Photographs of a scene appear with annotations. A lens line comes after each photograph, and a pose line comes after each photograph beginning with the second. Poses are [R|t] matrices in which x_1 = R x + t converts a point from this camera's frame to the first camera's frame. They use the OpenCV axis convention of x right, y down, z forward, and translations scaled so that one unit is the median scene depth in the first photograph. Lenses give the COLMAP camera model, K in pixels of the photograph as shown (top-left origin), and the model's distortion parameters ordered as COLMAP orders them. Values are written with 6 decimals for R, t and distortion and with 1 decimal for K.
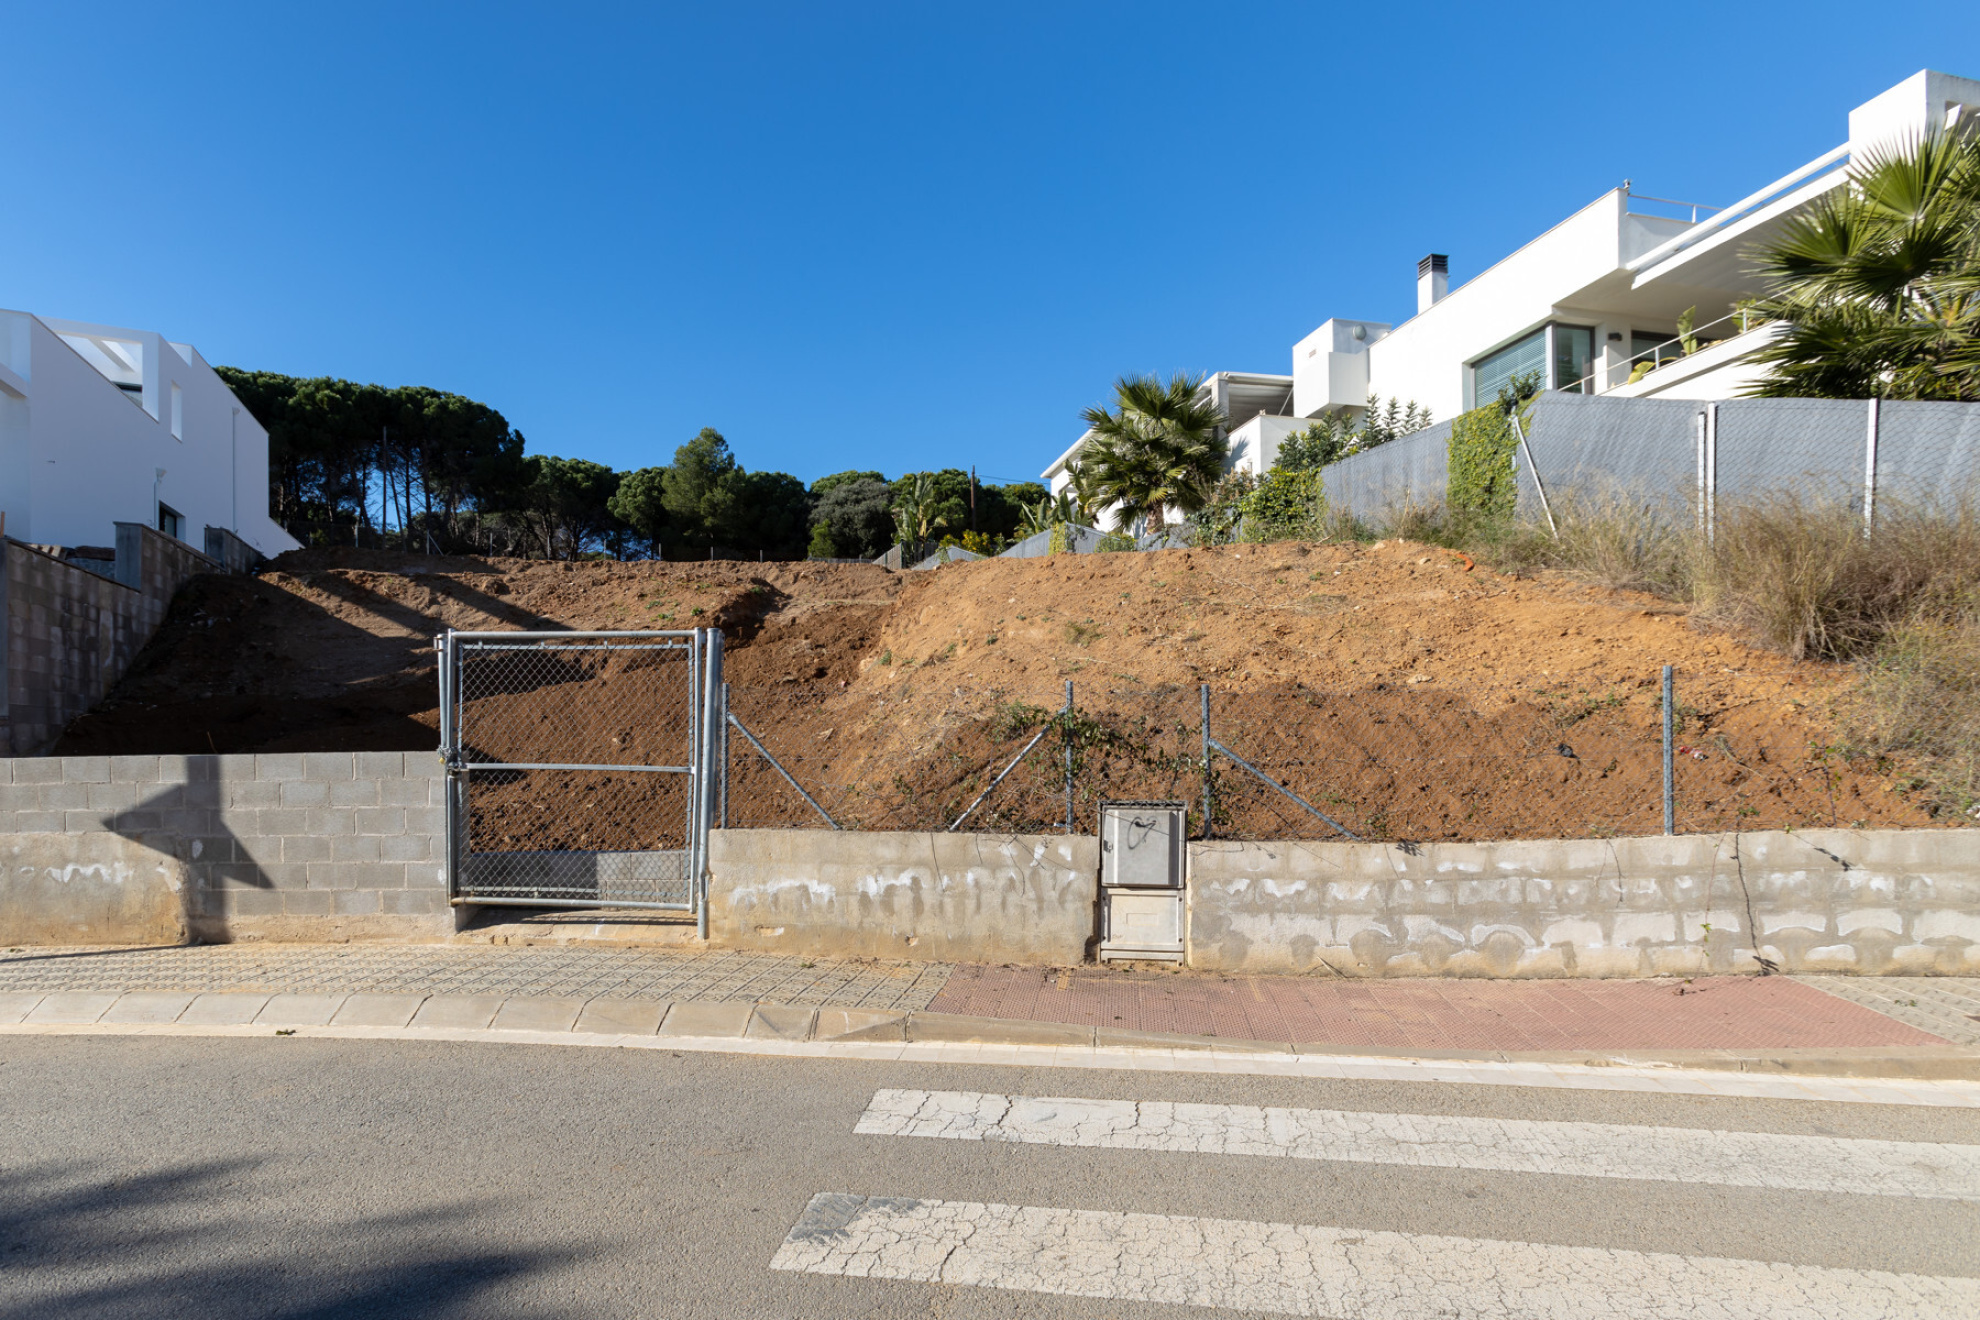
lens RADIAL K [[1014.1, 0, 990.0], [0, 1014.1, 660.0], [0, 0, 1]] dist [-0.021893, 0.026574]
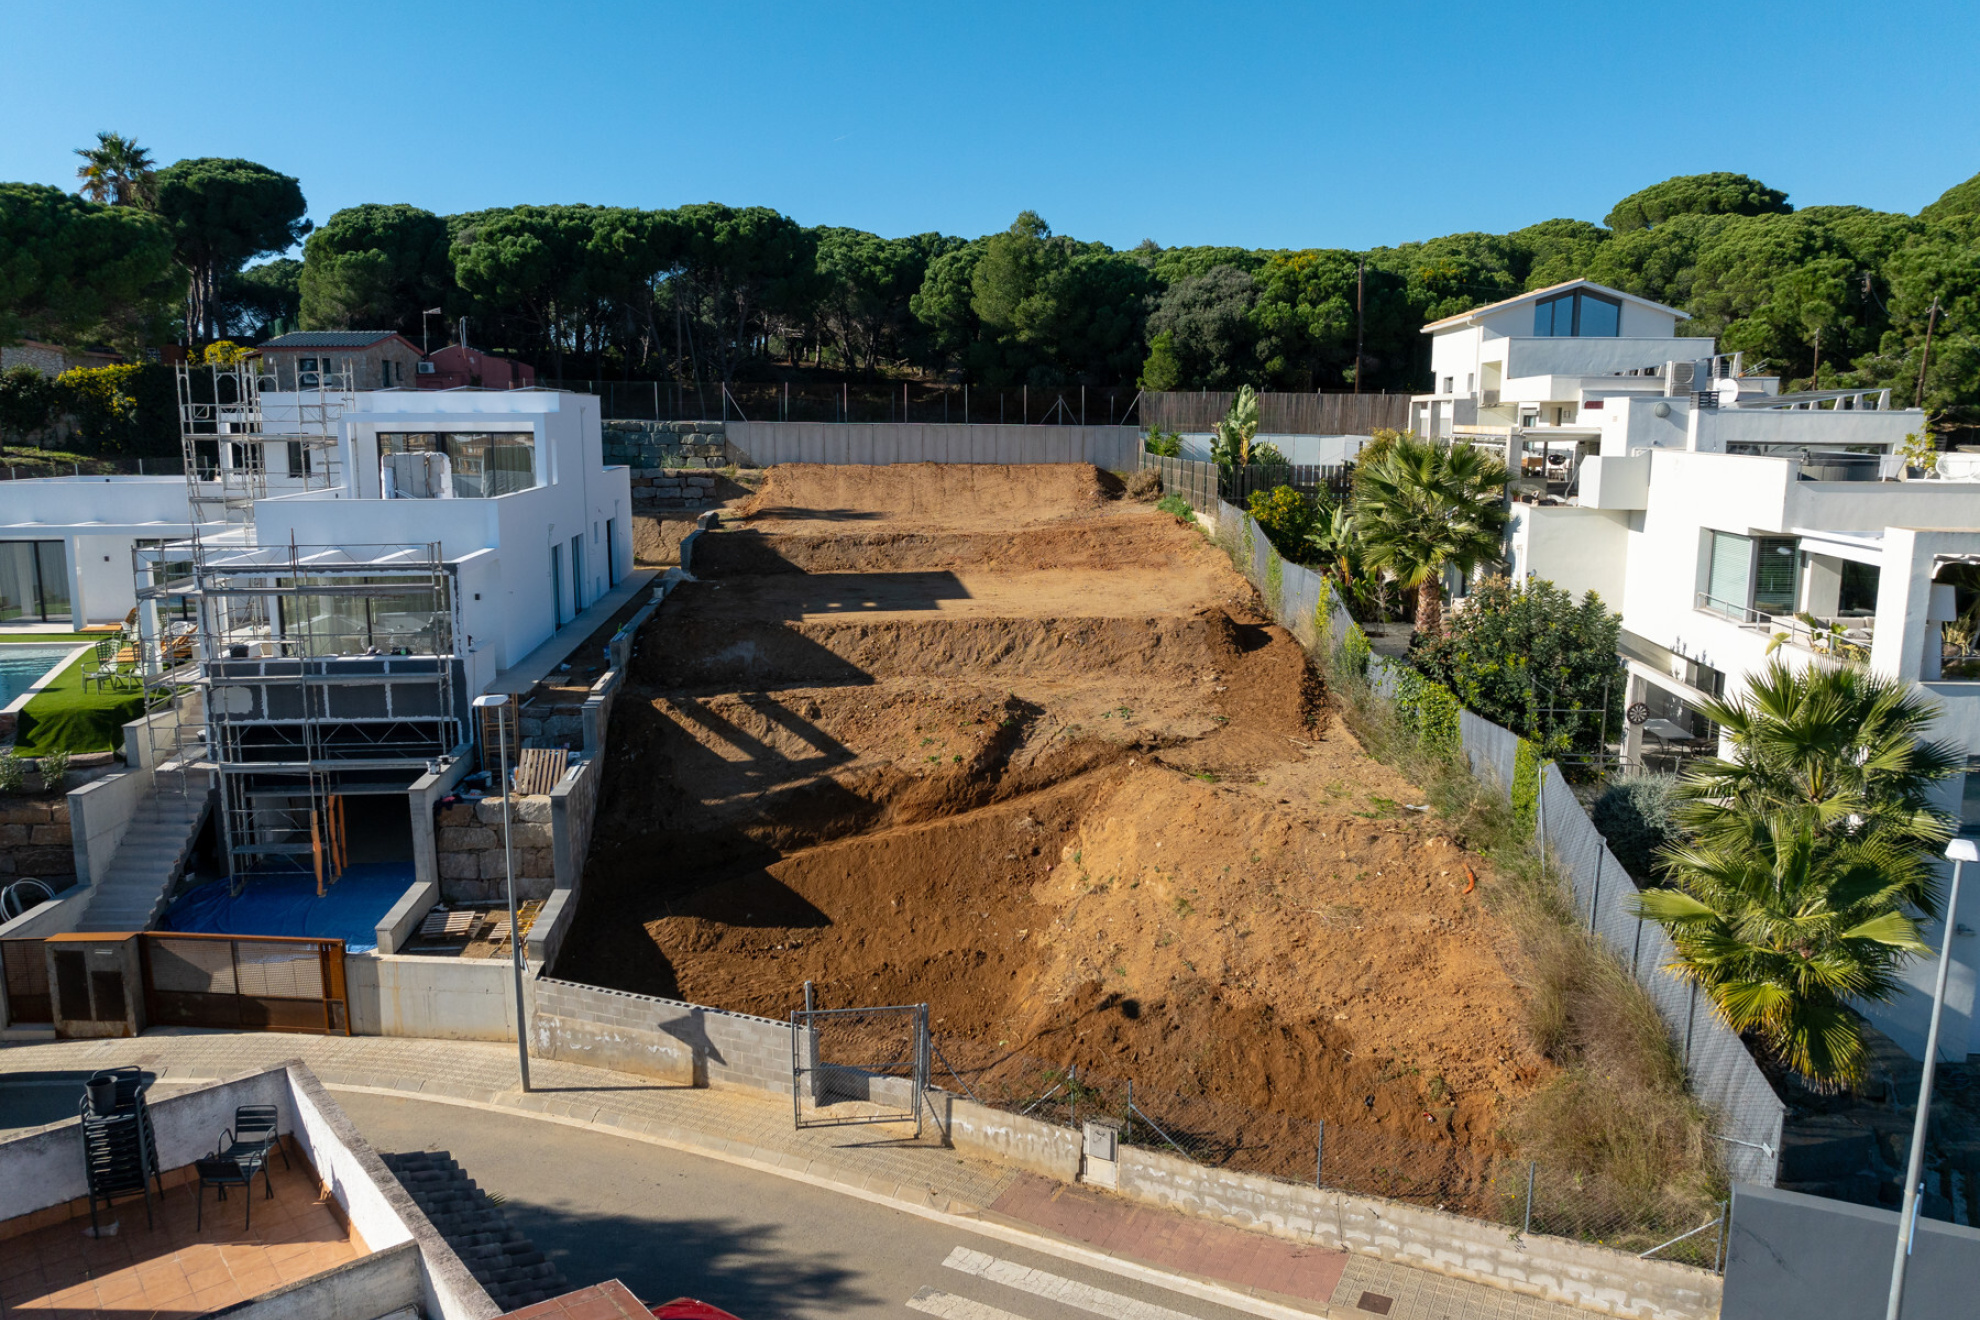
lens RADIAL K [[1443.5, 0, 1012.8], [0, 1443.5, 681.9], [0, 0, 1]] dist [-0.019875, -0.038864]
pose [[0.955683, 0.084034, -0.282148, 0.383498], [-0.017851, 0.973173, 0.229379, -0.754417], [0.293855, -0.214177, 0.931546, -0.887145]]
